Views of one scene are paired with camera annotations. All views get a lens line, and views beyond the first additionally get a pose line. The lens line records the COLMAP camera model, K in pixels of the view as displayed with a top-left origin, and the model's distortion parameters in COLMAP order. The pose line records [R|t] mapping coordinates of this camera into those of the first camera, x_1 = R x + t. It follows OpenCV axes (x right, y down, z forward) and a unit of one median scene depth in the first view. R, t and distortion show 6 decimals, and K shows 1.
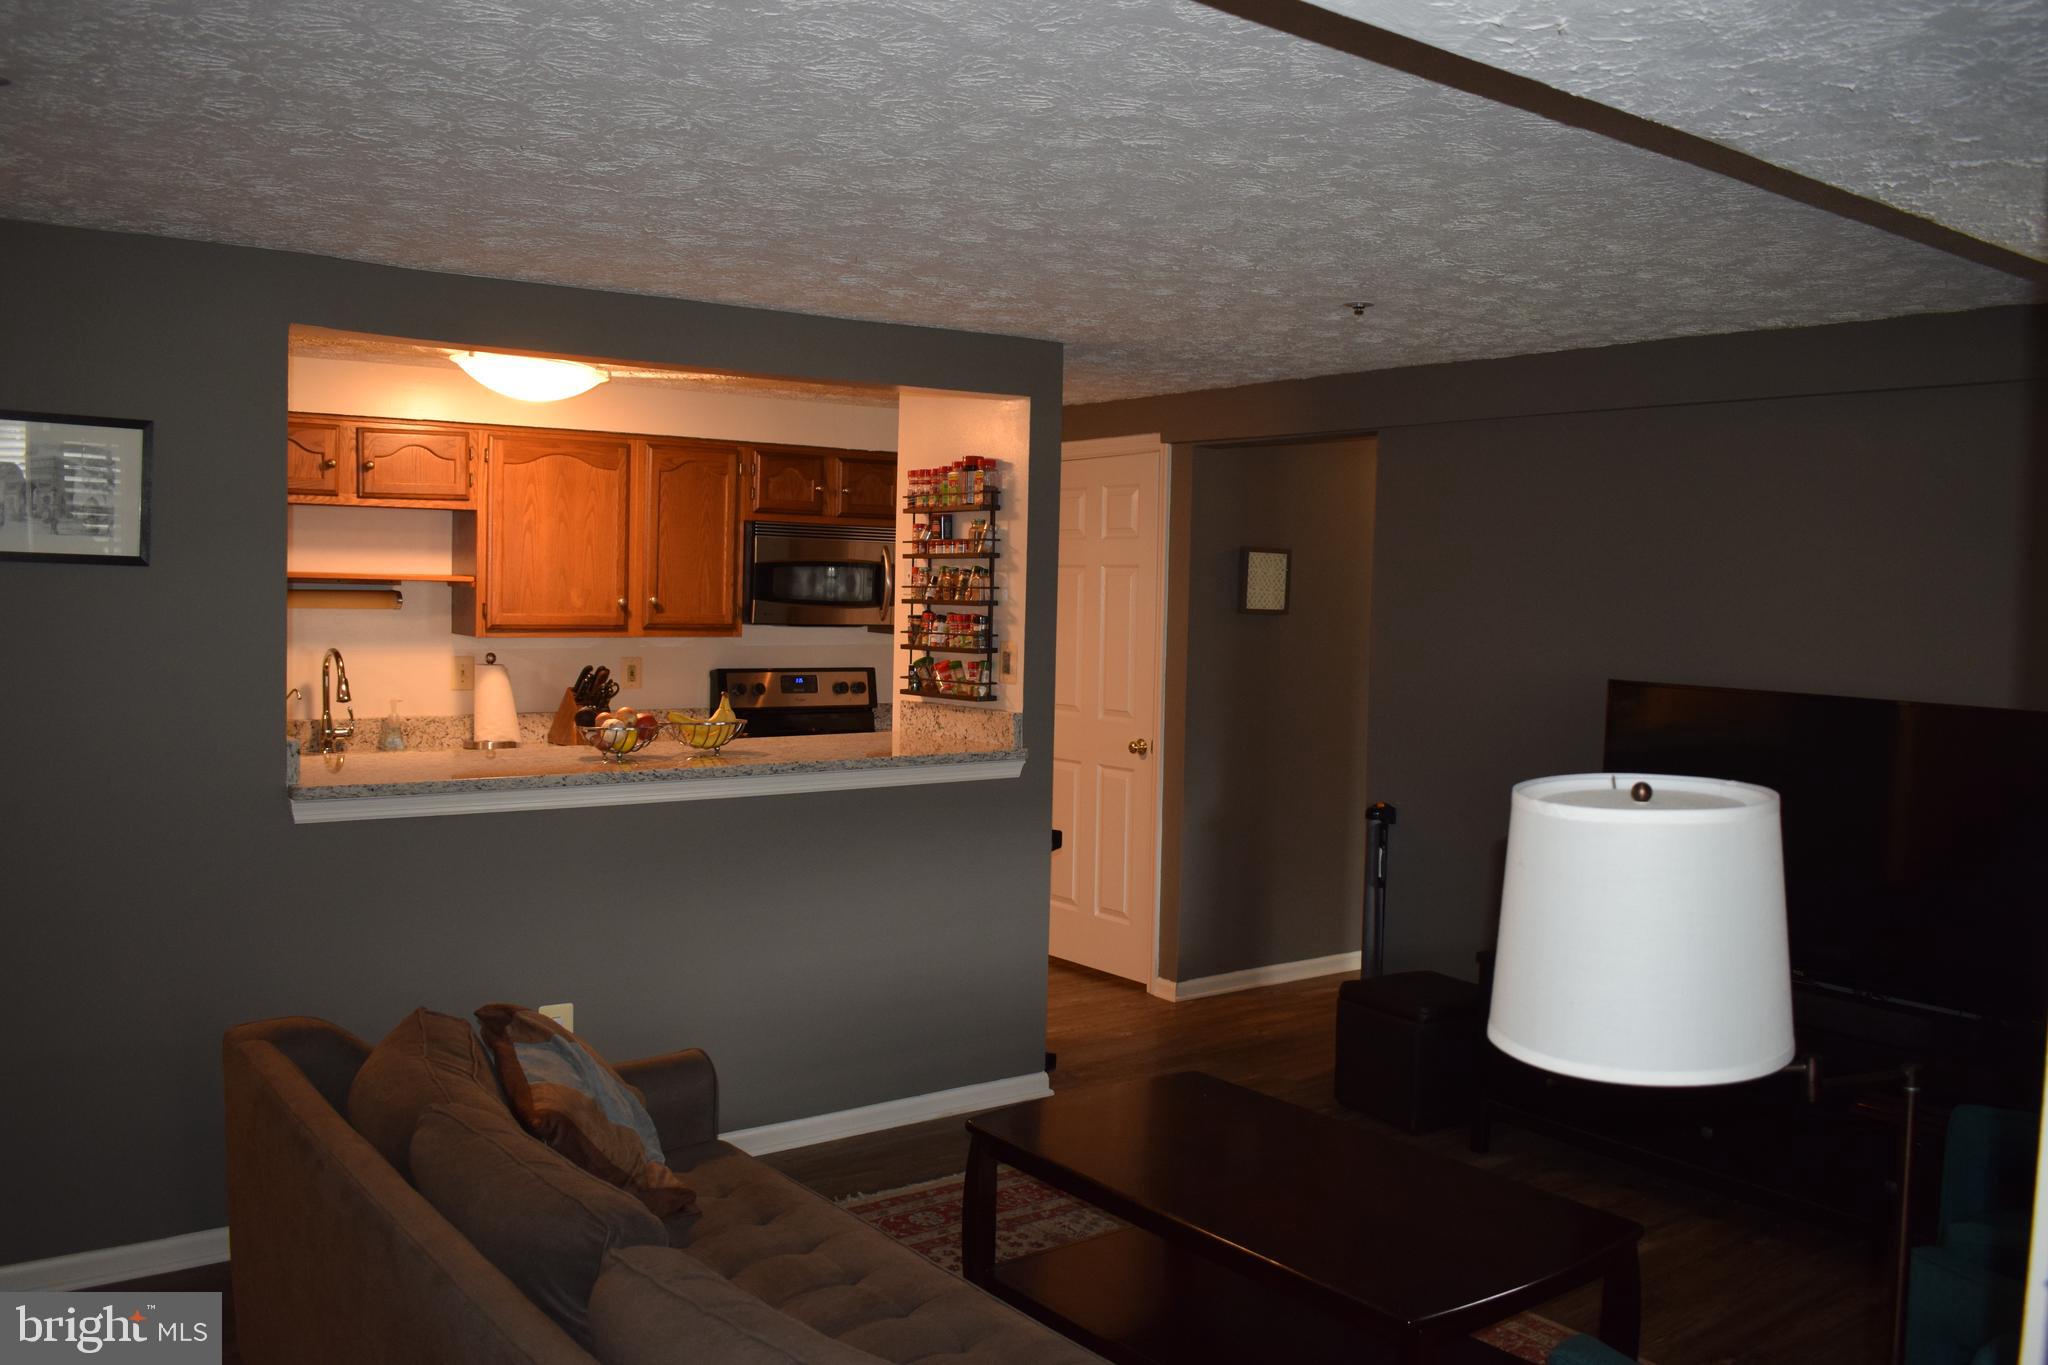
lens RADIAL K [[1675.3, 0, 1024.0], [0, 1675.3, 682.5], [0, 0, 1]] dist [-0.094145, 0.017896]
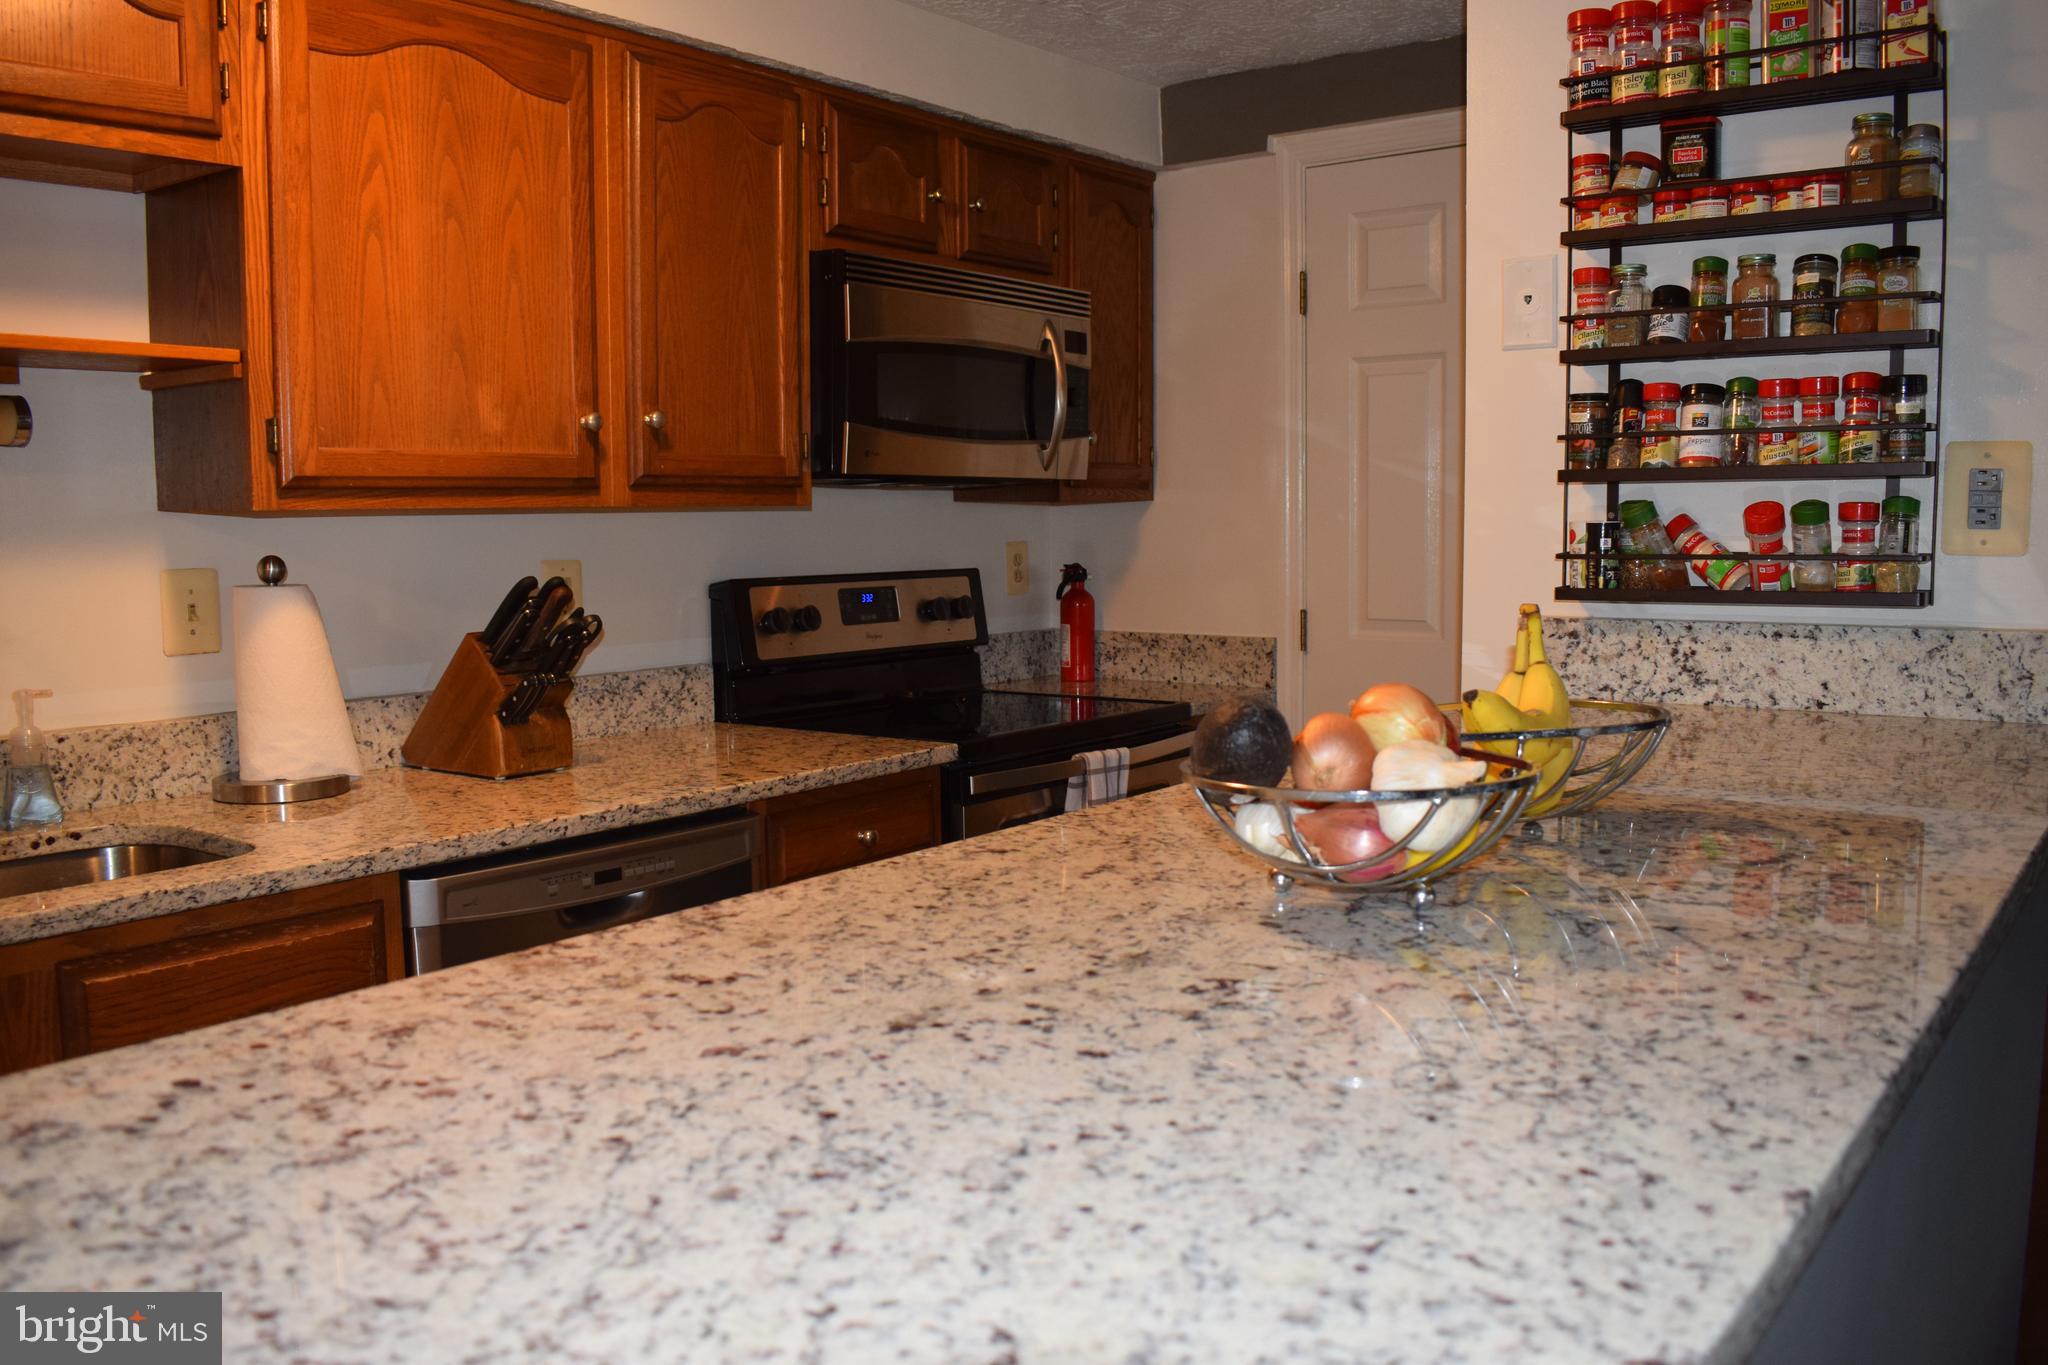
lens RADIAL K [[1675.3, 0, 1024.0], [0, 1675.3, 682.5], [0, 0, 1]] dist [-0.094145, 0.017896]
pose [[0.962372, -0.058143, 0.265441, -0.281651], [0.046062, 0.997609, 0.051521, 0.000462], [-0.267802, -0.037355, 0.962749, 0.635867]]
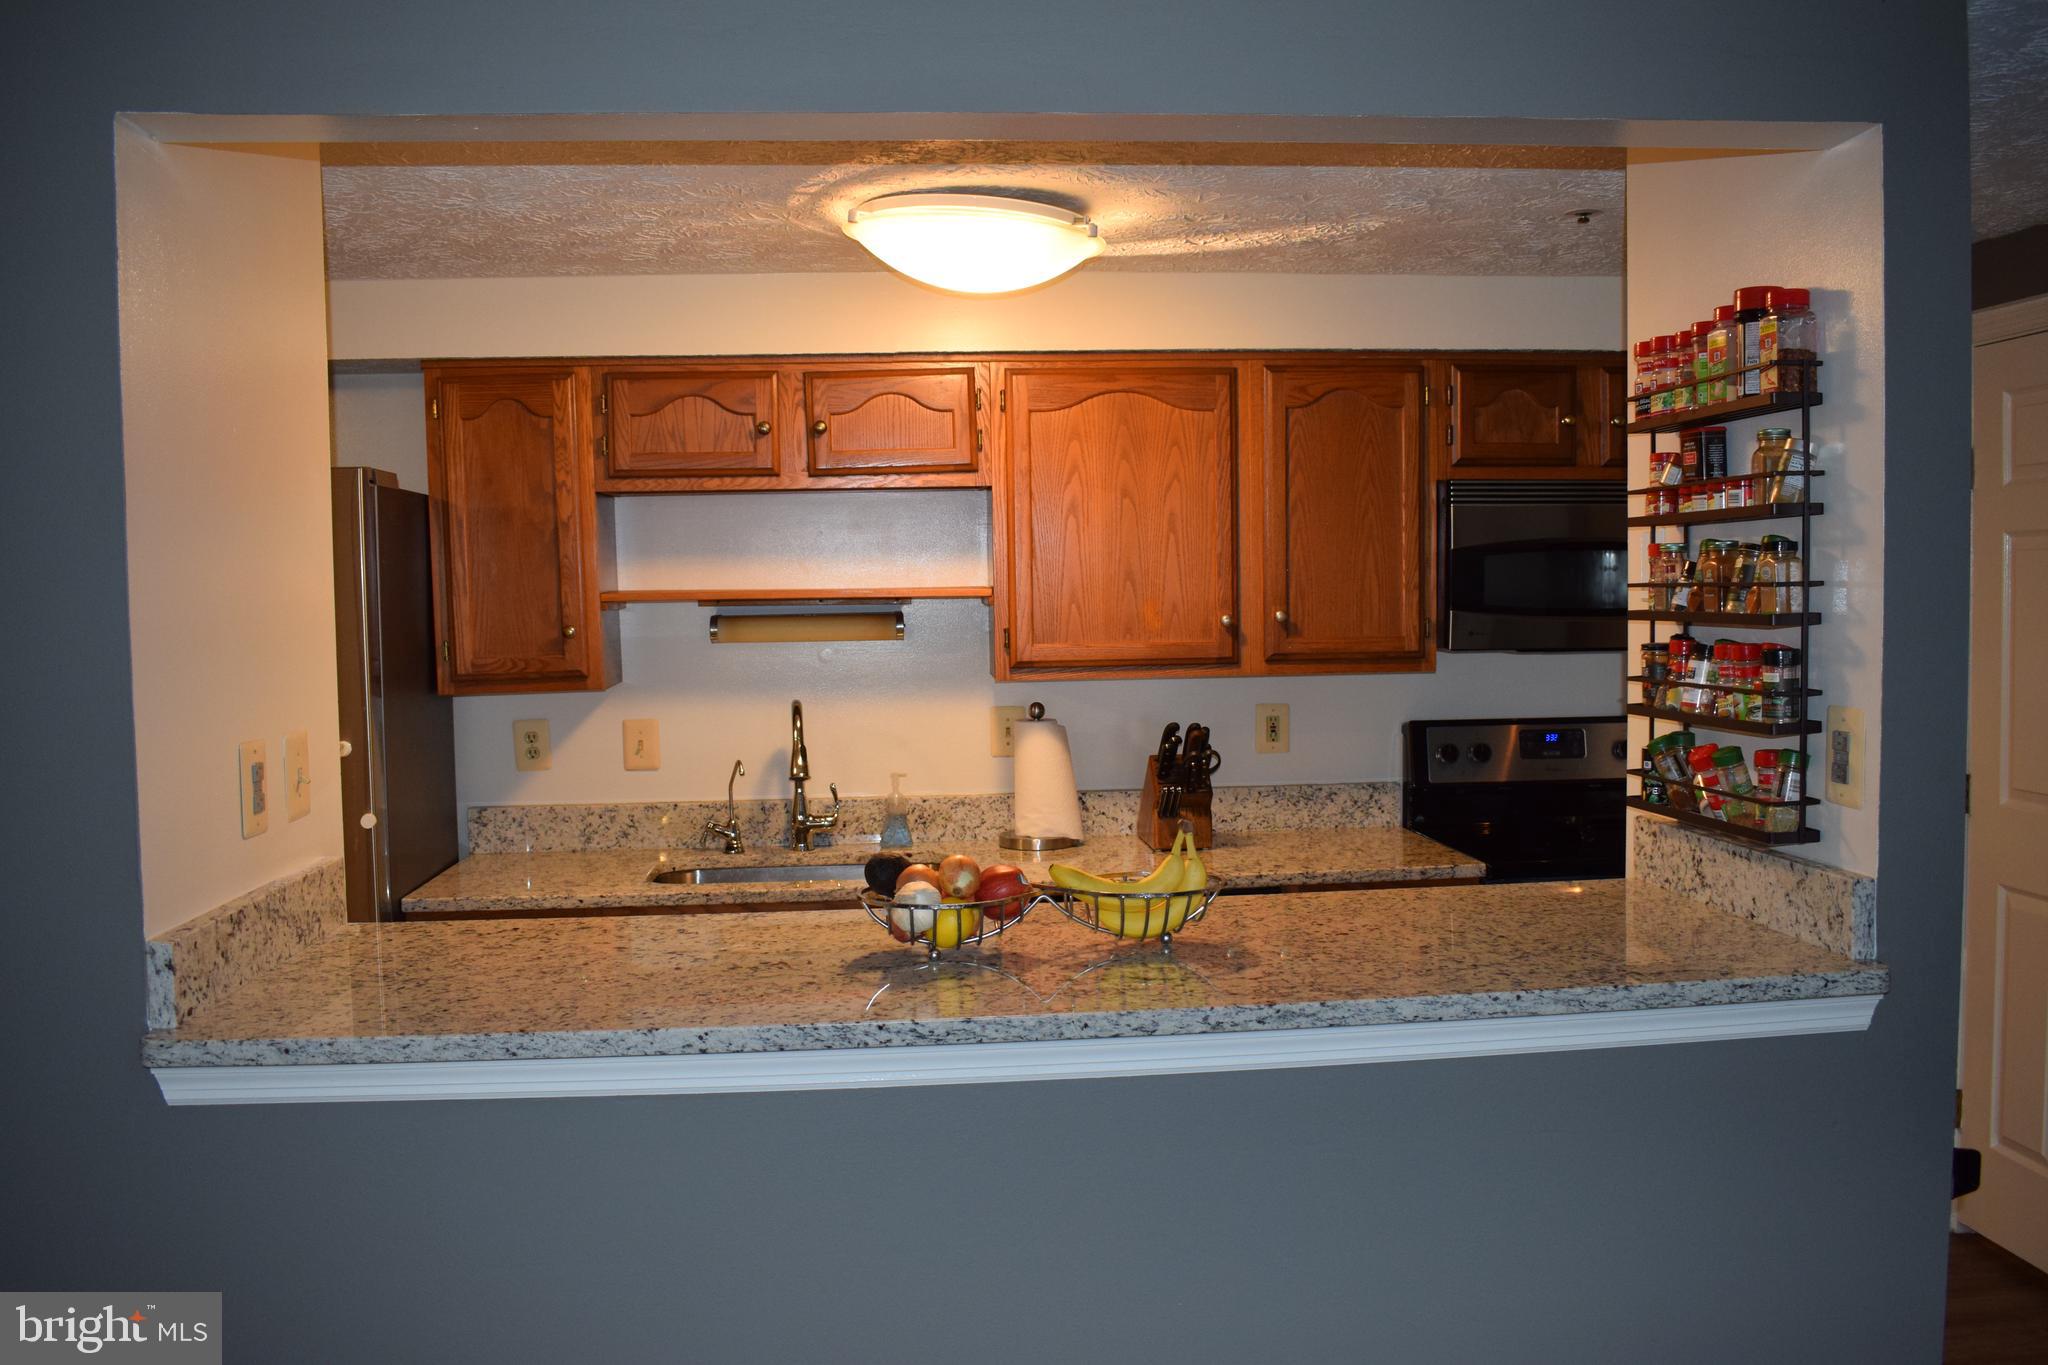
lens RADIAL K [[1675.3, 0, 1024.0], [0, 1675.3, 682.5], [0, 0, 1]] dist [-0.094145, 0.017896]
pose [[0.847464, -0.003930, -0.530839, 0.031554], [0.005149, 0.999986, 0.000817, -0.029049], [0.530828, -0.003426, 0.847472, 0.477603]]
